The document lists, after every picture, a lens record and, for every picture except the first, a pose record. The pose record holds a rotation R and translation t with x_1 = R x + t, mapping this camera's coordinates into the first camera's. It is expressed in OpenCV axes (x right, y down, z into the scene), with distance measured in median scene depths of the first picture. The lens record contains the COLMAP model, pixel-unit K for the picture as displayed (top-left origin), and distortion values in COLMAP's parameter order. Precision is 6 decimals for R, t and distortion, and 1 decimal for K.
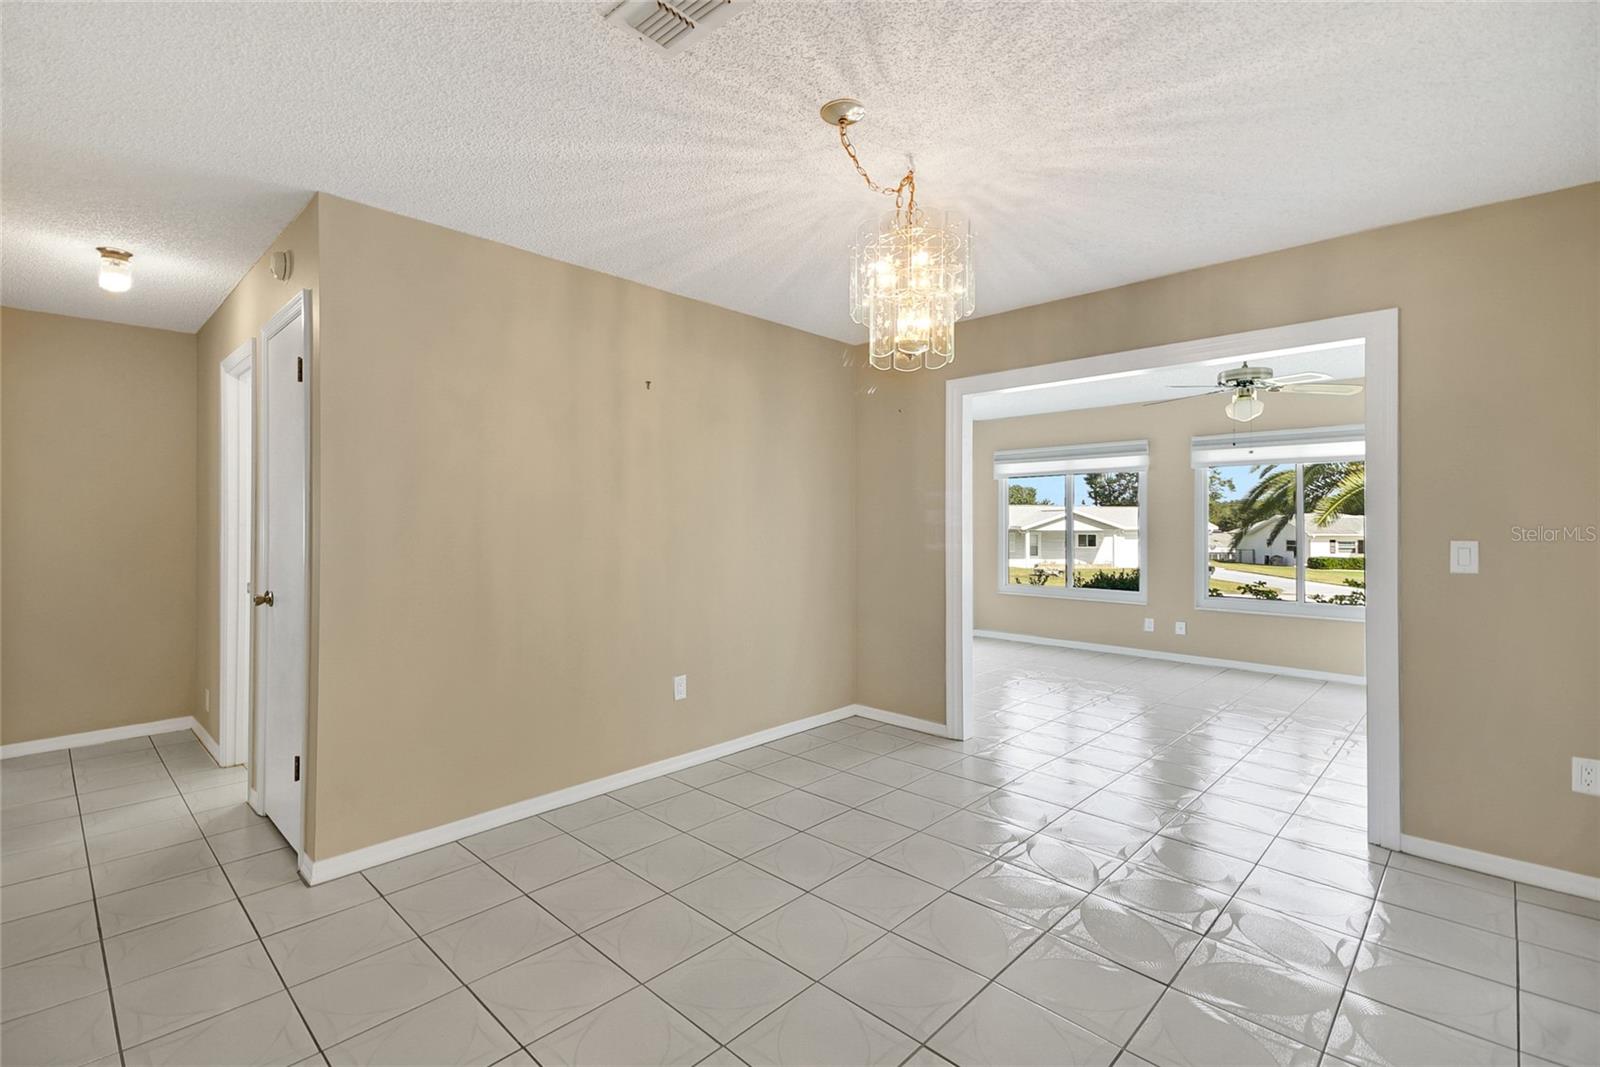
lens RADIAL K [[725.3, 0, 787.3], [0, 725.3, 521.9], [0, 0, 1]] dist [0.043217, -0.000323]
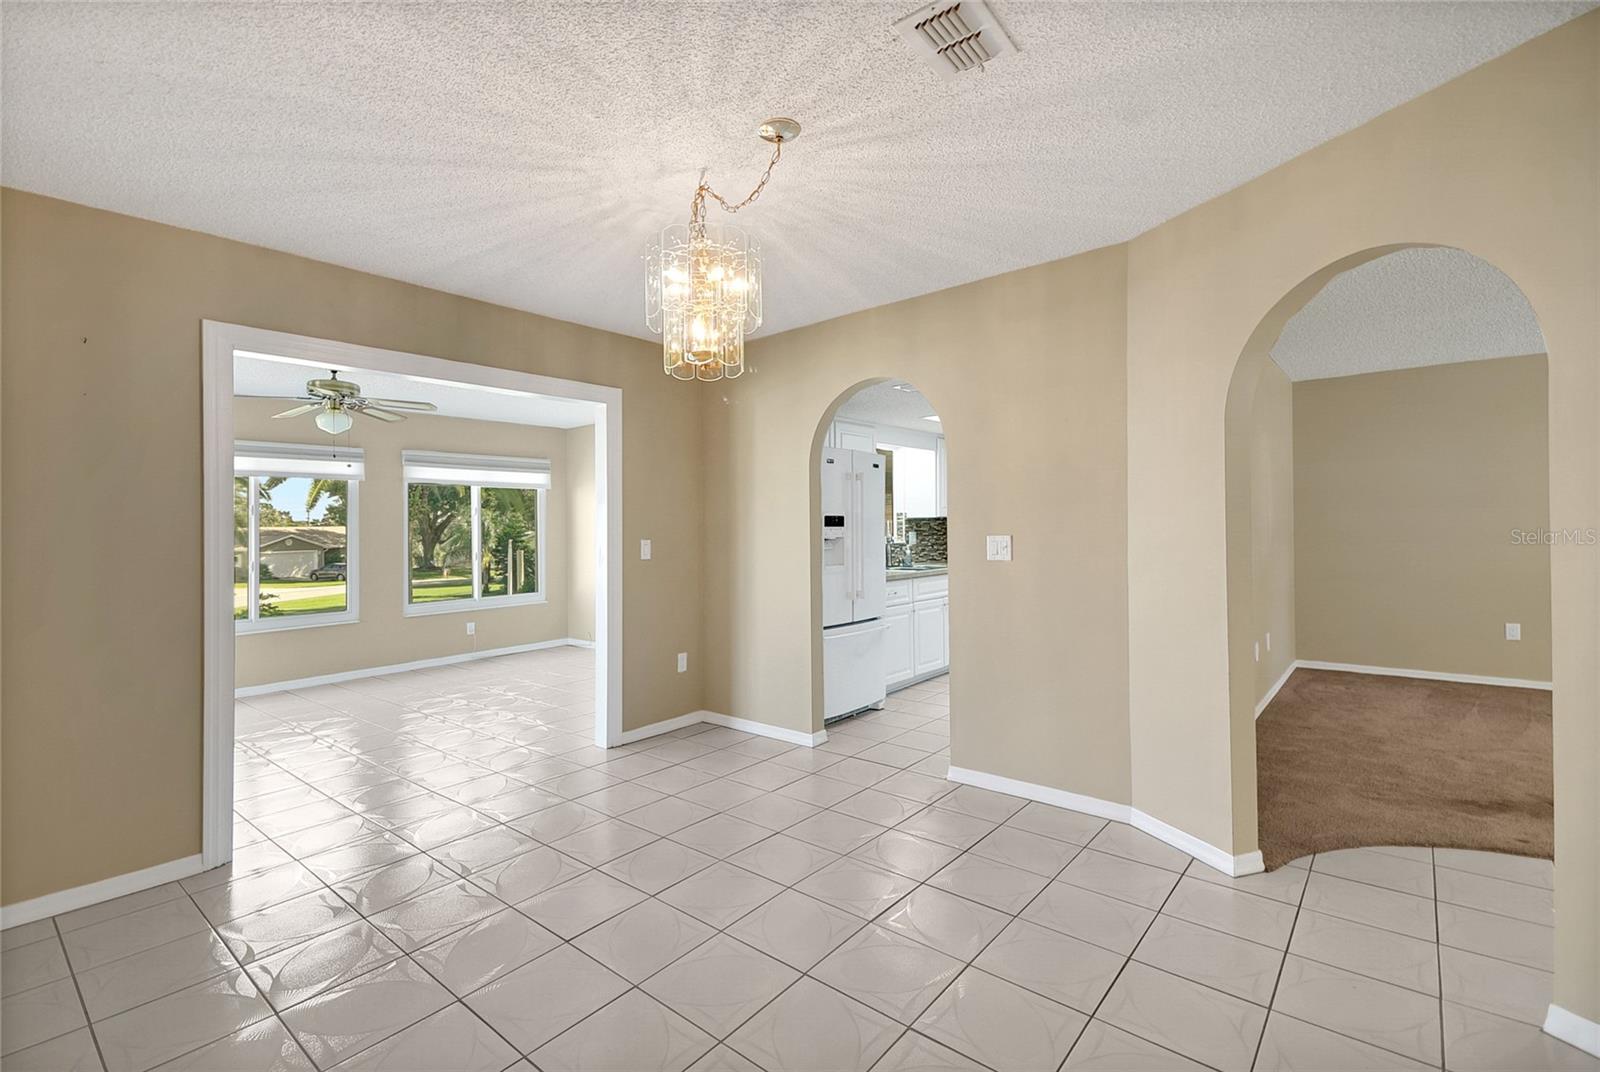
lens RADIAL K [[718.3, 0, 774.7], [0, 718.3, 518.1], [0, 0, 1]] dist [0.048477, -0.021290]
pose [[-0.041789, 0.010983, 0.999066, -0.278165], [0.020194, 0.999745, -0.010146, -0.000553], [-0.998922, 0.019751, -0.042000, 0.307429]]
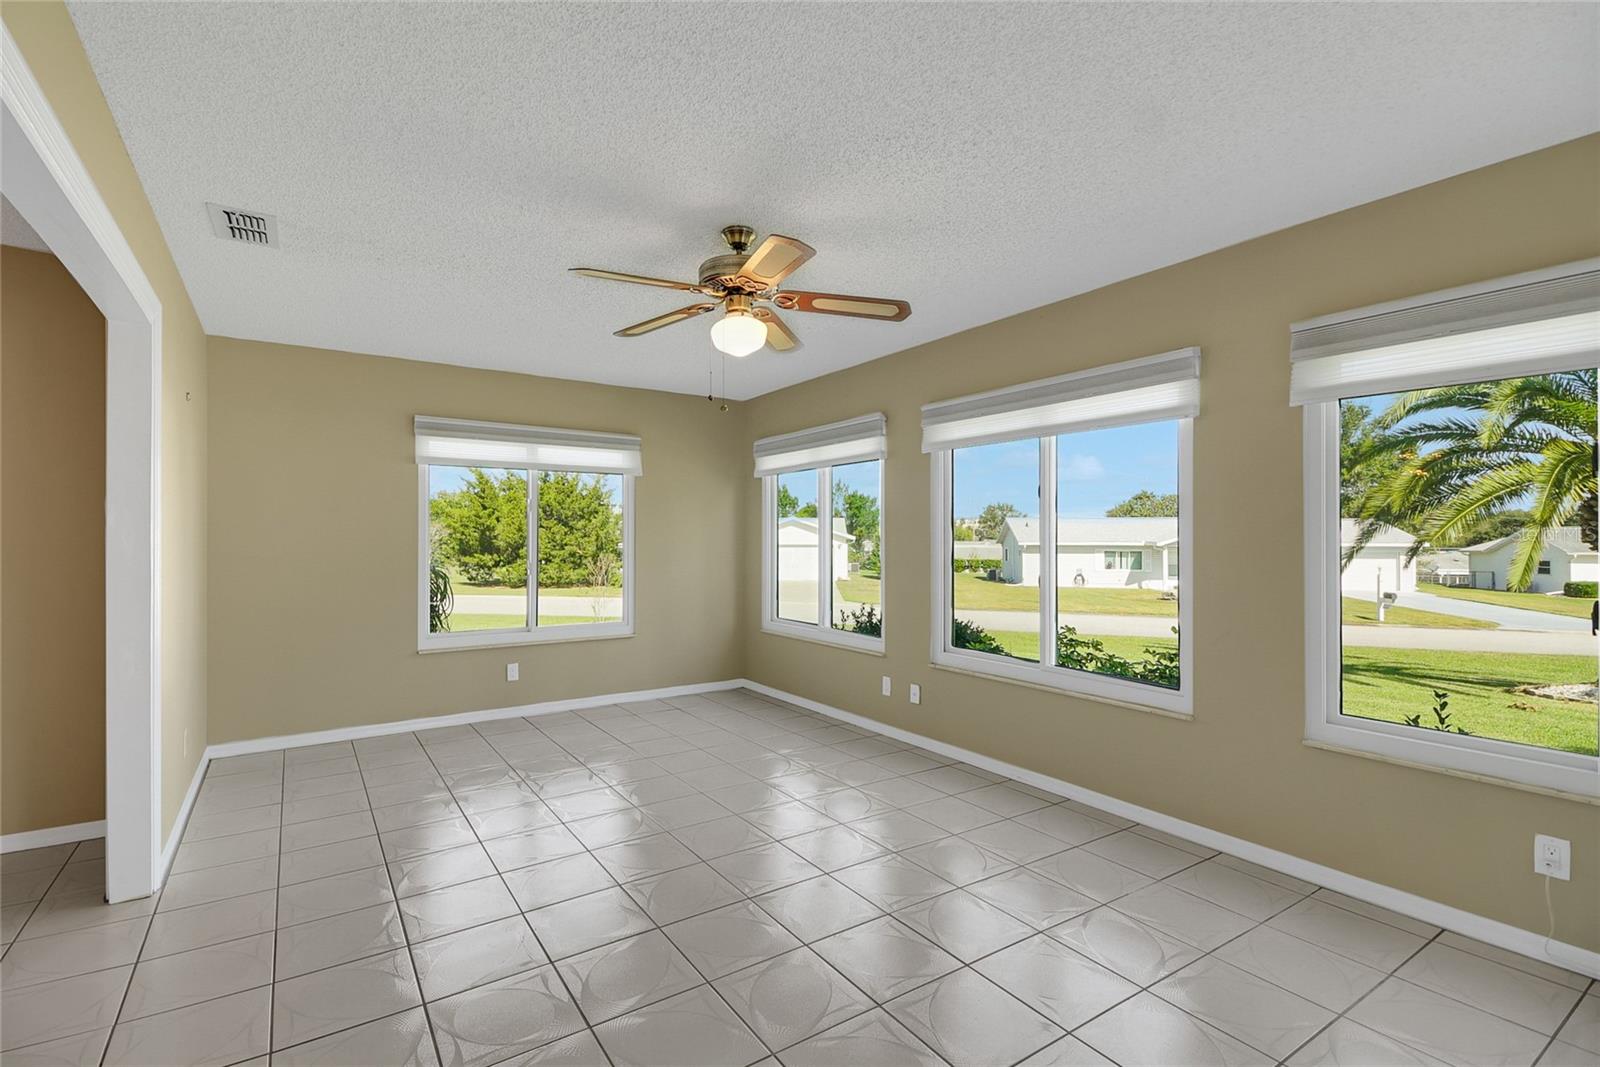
lens RADIAL K [[732.8, 0, 795.2], [0, 732.8, 541.1], [0, 0, 1]] dist [0.001246, 0.000143]
pose [[0.973655, 0.001132, -0.228023, 0.555994], [-0.000035, 0.999988, 0.004818, 0.002159], [0.228025, -0.004683, 0.973644, 0.313960]]
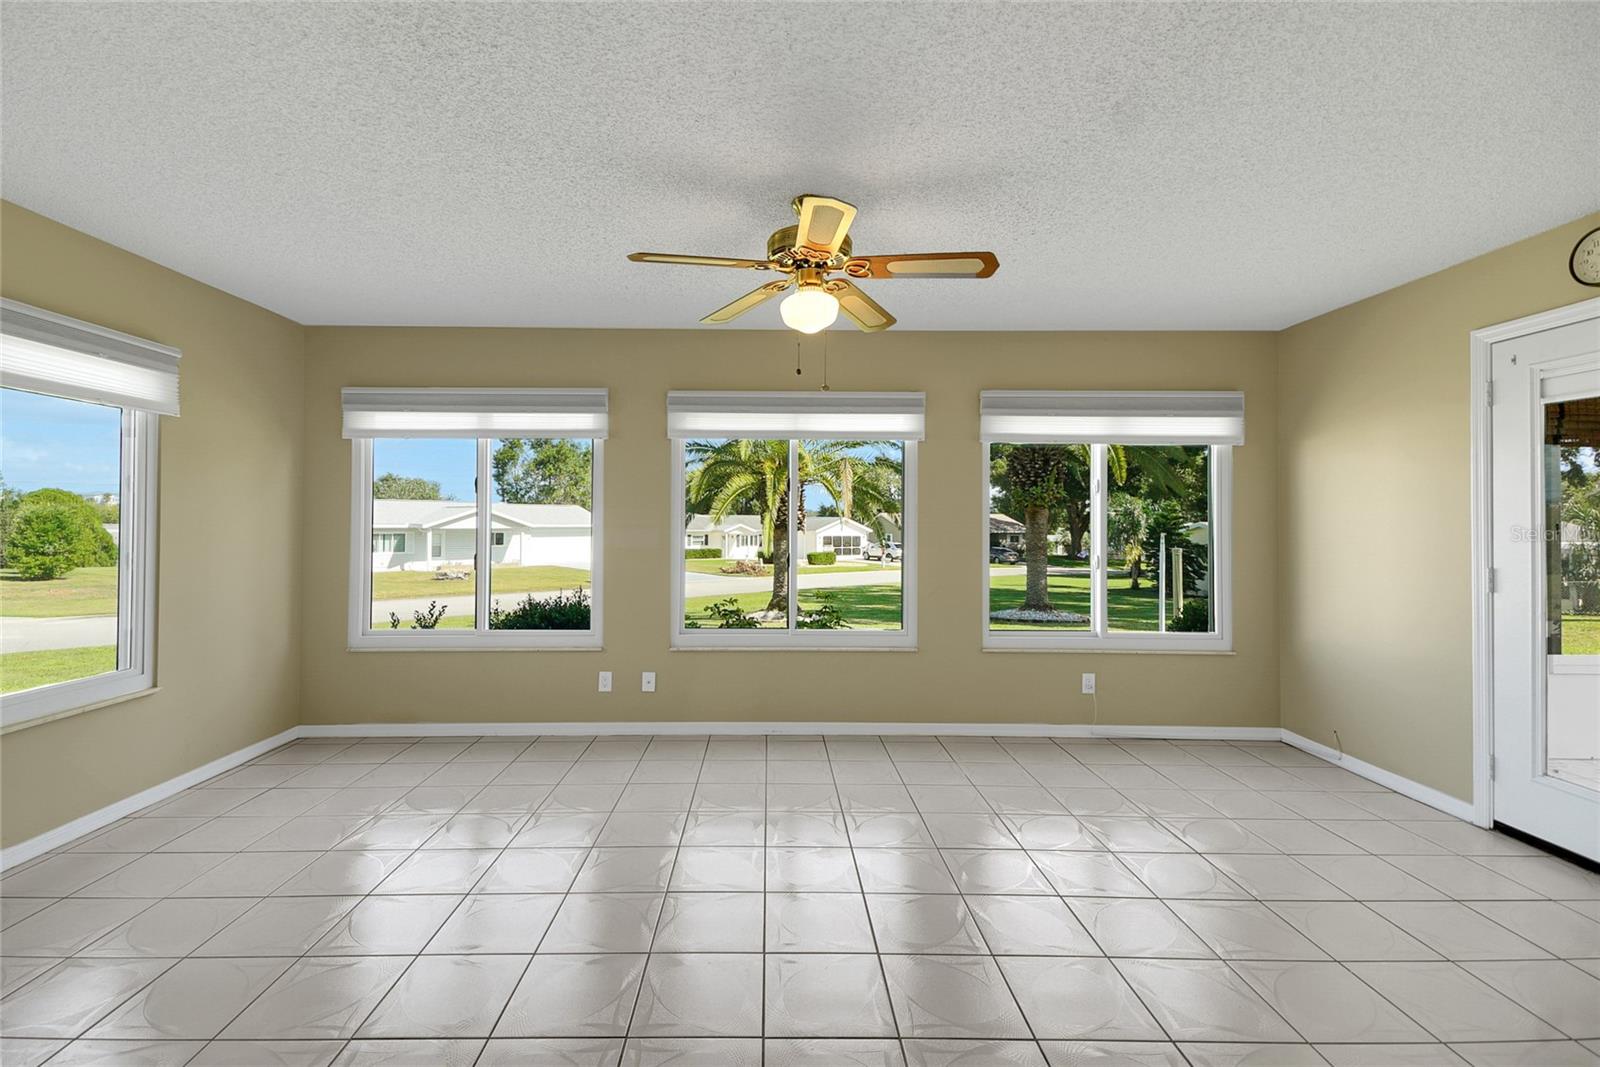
lens RADIAL K [[712.9, 0, 771.1], [0, 712.9, 512.4], [0, 0, 1]] dist [0.026895, -0.019660]
pose [[0.724857, 0.009946, 0.688828, 0.166380], [-0.003117, 0.999933, -0.011159, 0.000160], [-0.688892, 0.005941, 0.724839, 0.443678]]
